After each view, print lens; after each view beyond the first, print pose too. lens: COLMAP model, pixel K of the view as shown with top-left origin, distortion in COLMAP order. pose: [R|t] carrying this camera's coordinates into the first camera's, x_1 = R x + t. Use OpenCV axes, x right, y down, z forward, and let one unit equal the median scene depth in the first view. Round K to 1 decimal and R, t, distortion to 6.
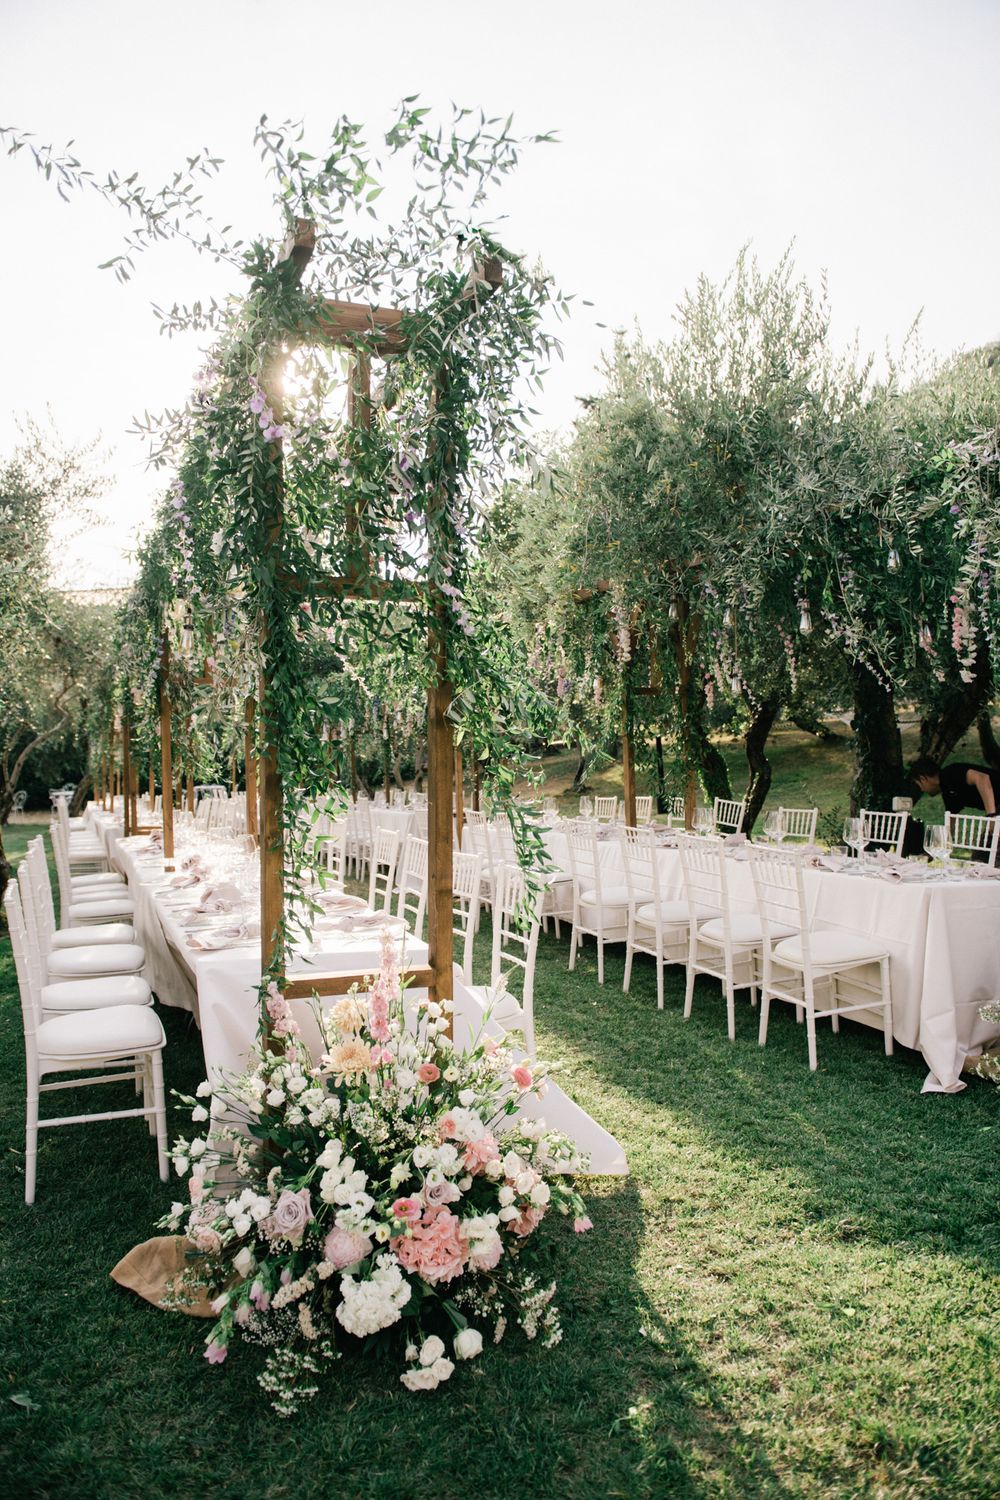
lens RADIAL K [[987.5, 0, 508.6], [0, 987.5, 759.9], [0, 0, 1]] dist [-0.035453, -0.001681]
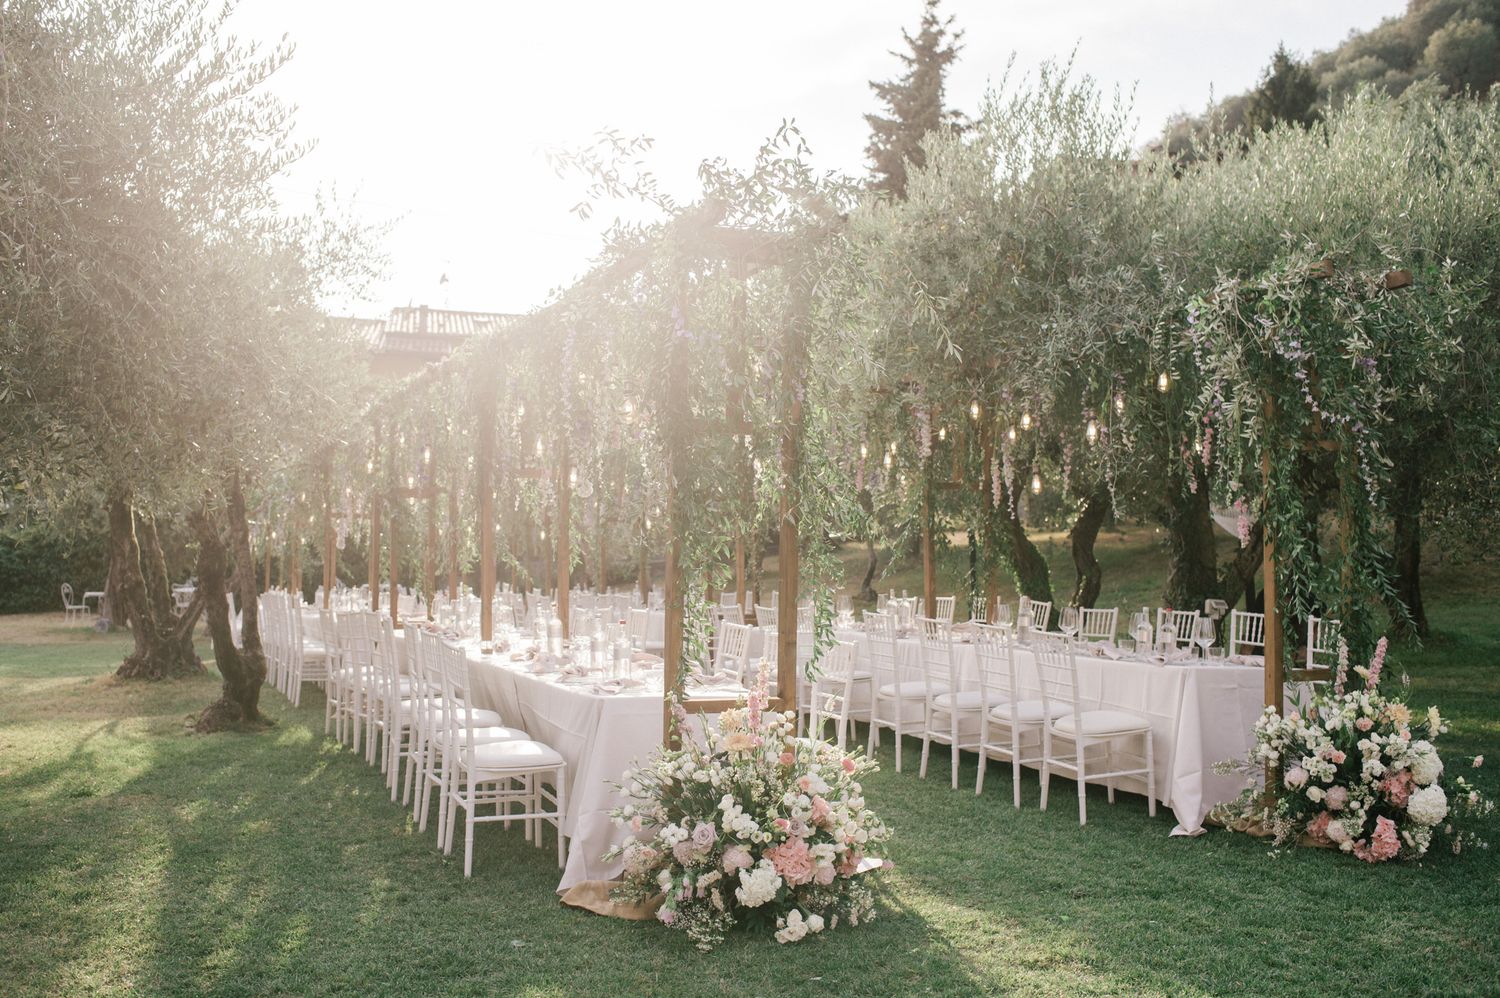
lens RADIAL K [[1471.9, 0, 743.3], [0, 1471.9, 491.6], [0, 0, 1]] dist [-0.058013, 0.000000]
pose [[0.999797, 0.017326, -0.010315, -0.129915], [-0.017776, 0.998819, -0.045213, 0.015302], [0.009520, 0.045387, 0.998924, -1.239058]]
